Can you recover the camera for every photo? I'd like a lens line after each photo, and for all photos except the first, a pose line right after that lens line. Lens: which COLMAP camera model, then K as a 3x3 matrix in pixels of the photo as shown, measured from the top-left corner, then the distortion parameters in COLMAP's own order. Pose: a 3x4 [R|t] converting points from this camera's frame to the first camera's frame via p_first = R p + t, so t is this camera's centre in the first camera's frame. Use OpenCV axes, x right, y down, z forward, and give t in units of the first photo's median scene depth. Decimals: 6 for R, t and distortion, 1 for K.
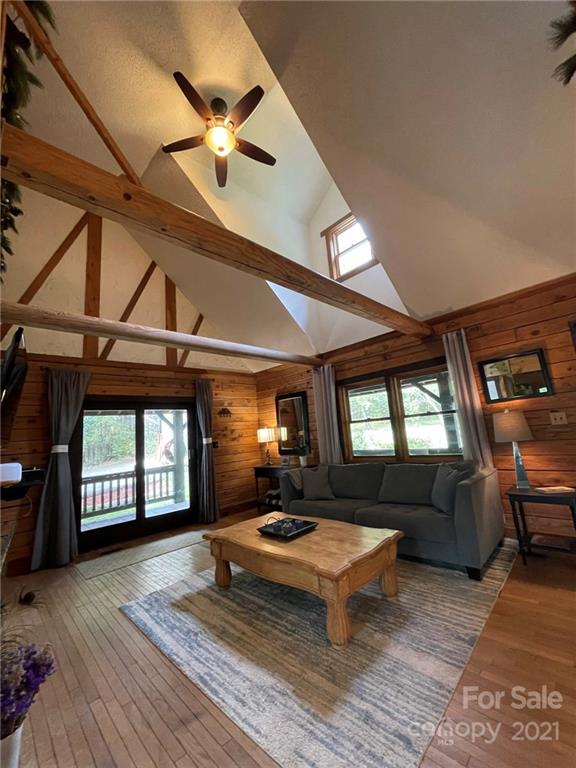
lens RADIAL K [[306.3, 0, 288.0], [0, 306.3, 384.0], [0, 0, 1]] dist [0.000610, 0.000069]
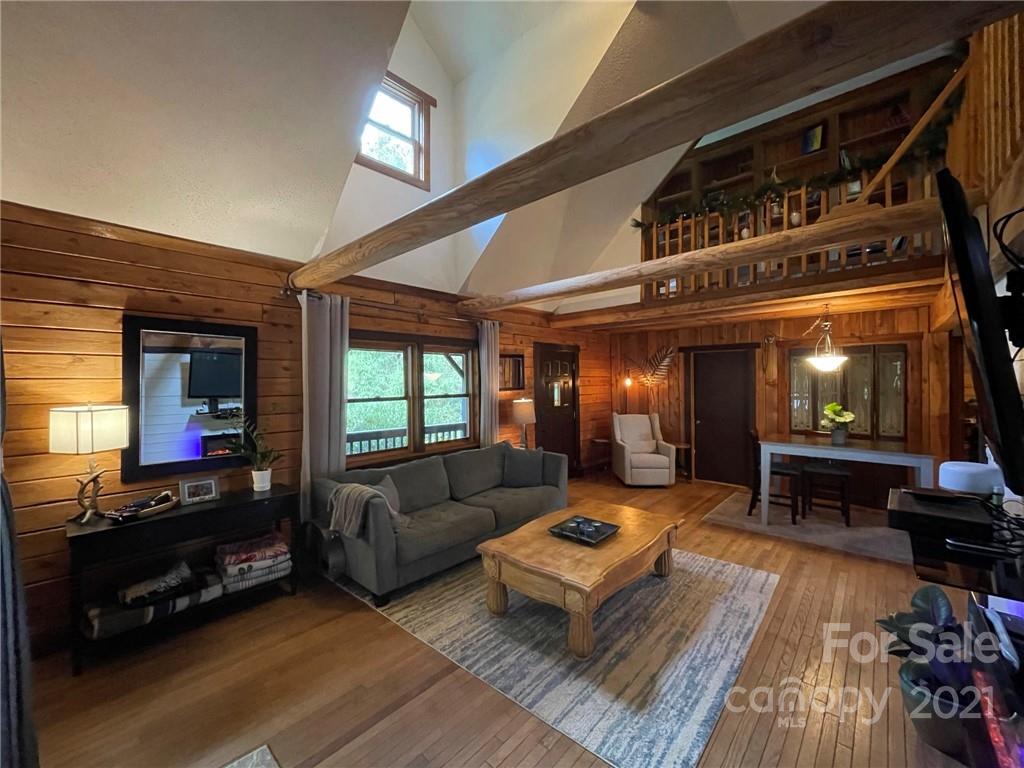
lens RADIAL K [[408.4, 0, 512.0], [0, 408.4, 384.0], [0, 0, 1]] dist [0.000610, 0.000069]
pose [[-0.054506, 0.074732, 0.995713, -1.191789], [-0.150151, 0.985243, -0.082165, 0.209769], [-0.987159, -0.153986, -0.042481, 1.374405]]
